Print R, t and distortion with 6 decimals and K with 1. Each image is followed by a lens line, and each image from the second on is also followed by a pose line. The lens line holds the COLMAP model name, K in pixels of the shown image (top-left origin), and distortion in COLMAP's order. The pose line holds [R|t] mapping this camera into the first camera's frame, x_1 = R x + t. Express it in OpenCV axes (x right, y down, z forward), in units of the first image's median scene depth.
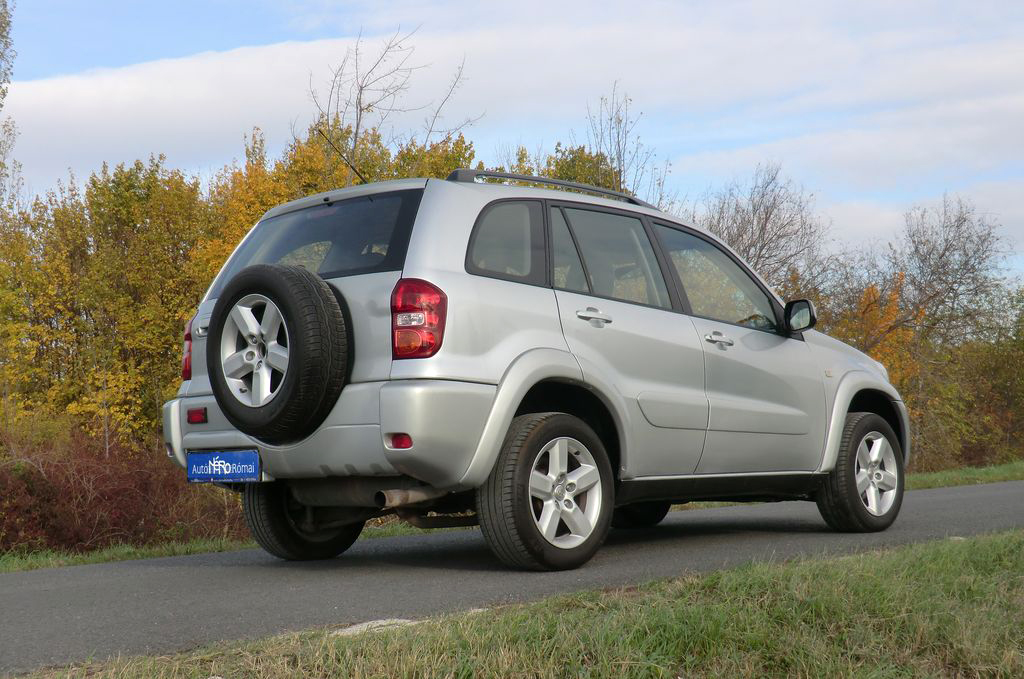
lens RADIAL K [[1370.3, 0, 512.0], [0, 1370.3, 339.5], [0, 0, 1]] dist [-0.167670, 0.000451]
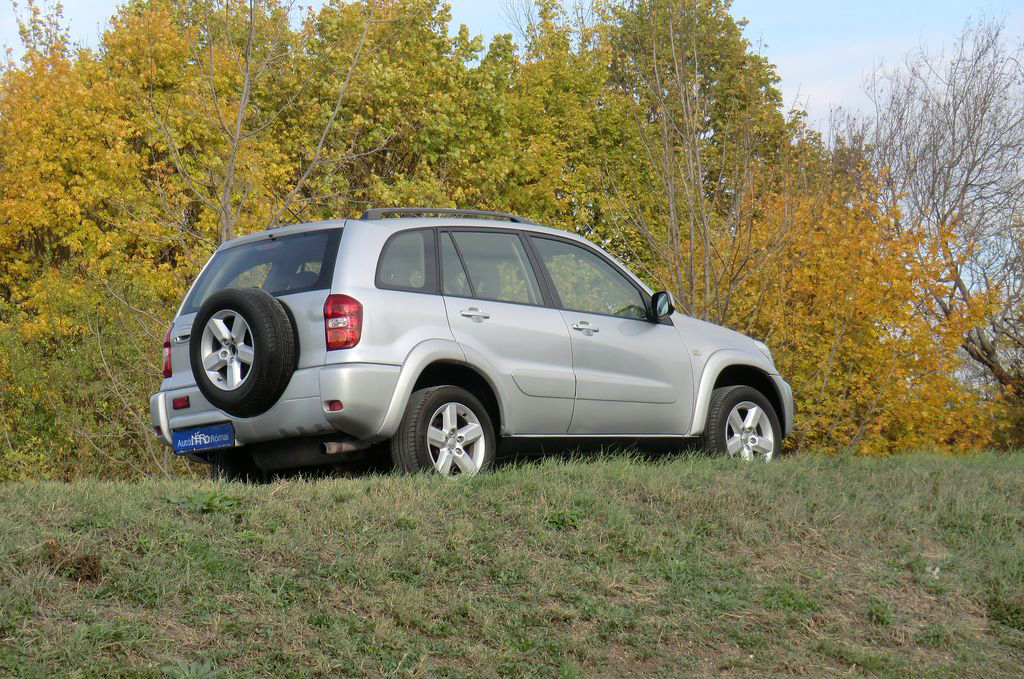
lens RADIAL K [[3393.4, 0, 512.0], [0, 3393.4, 339.5], [0, 0, 1]] dist [0.084204, -0.567992]
pose [[0.998427, -0.047323, -0.030077, 0.201035], [0.047043, 0.998843, -0.009969, 0.044141], [0.030514, 0.008538, 0.999498, -2.393269]]
